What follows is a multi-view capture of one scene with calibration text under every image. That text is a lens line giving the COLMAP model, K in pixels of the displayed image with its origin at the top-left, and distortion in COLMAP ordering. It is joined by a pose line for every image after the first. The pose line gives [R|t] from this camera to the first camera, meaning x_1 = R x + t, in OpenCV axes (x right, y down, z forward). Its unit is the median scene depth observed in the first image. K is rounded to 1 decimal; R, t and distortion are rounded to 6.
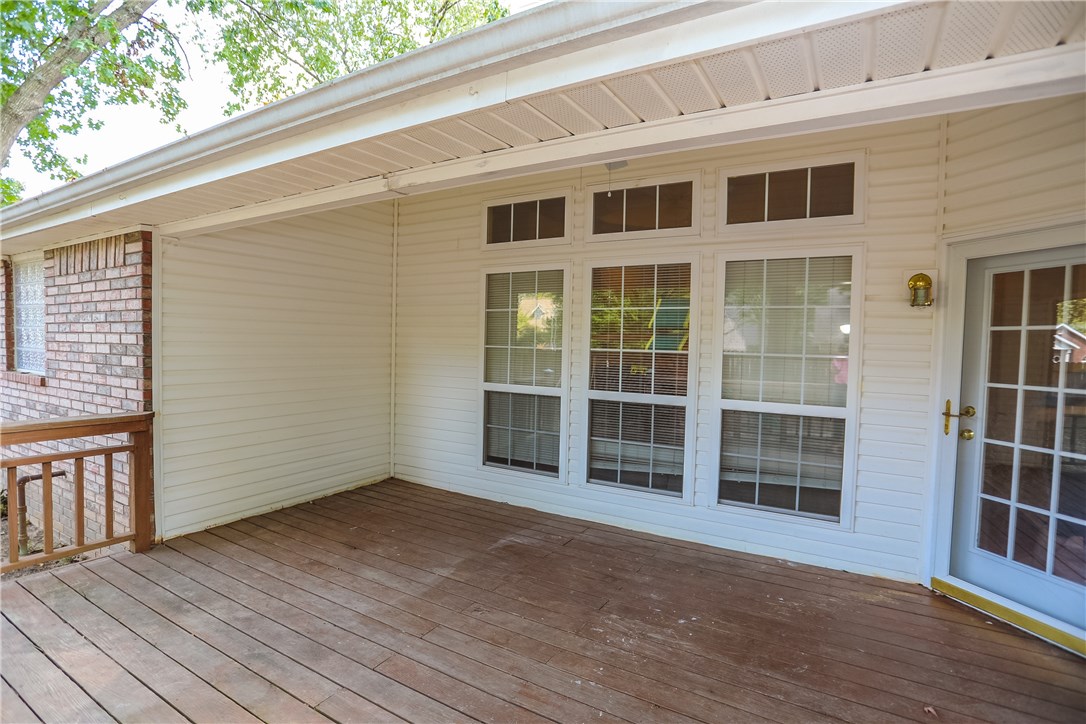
lens RADIAL K [[542.1, 0, 543.0], [0, 542.1, 362.0], [0, 0, 1]] dist [-0.001429, -0.000323]
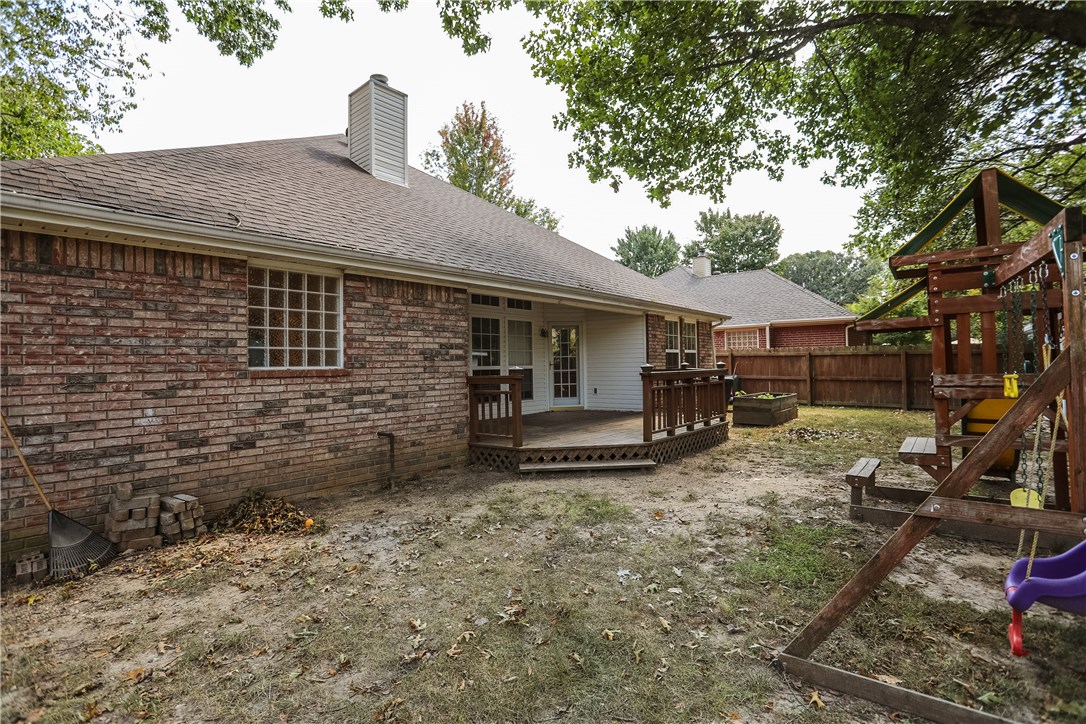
lens RADIAL K [[531.1, 0, 510.2], [0, 531.1, 361.0], [0, 0, 1]] dist [-0.001170, -0.000147]
pose [[0.174673, -0.017365, 0.984473, -3.065284], [0.067496, 0.997704, 0.005623, 0.038184], [-0.982310, 0.065466, 0.175444, 0.529037]]
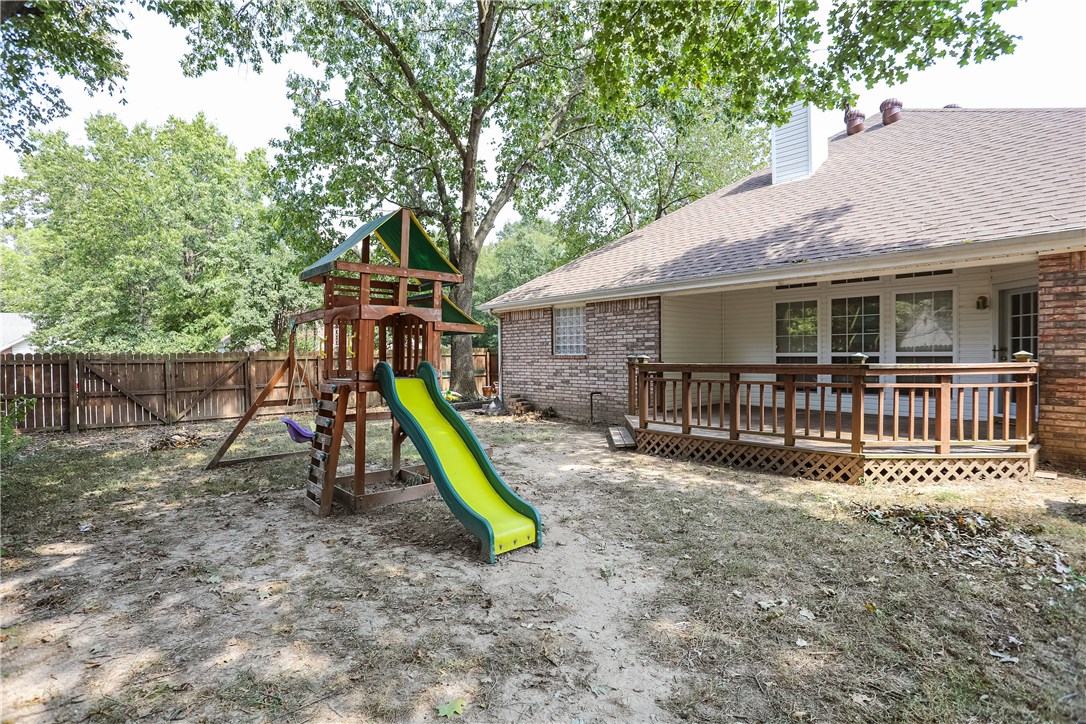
lens RADIAL K [[542.1, 0, 543.0], [0, 542.1, 362.0], [0, 0, 1]] dist [-0.001429, -0.000323]
pose [[0.958317, -0.024713, -0.284637, -0.575102], [0.013343, 0.999036, -0.041815, 0.228274], [0.285396, 0.036275, 0.957723, -2.060203]]
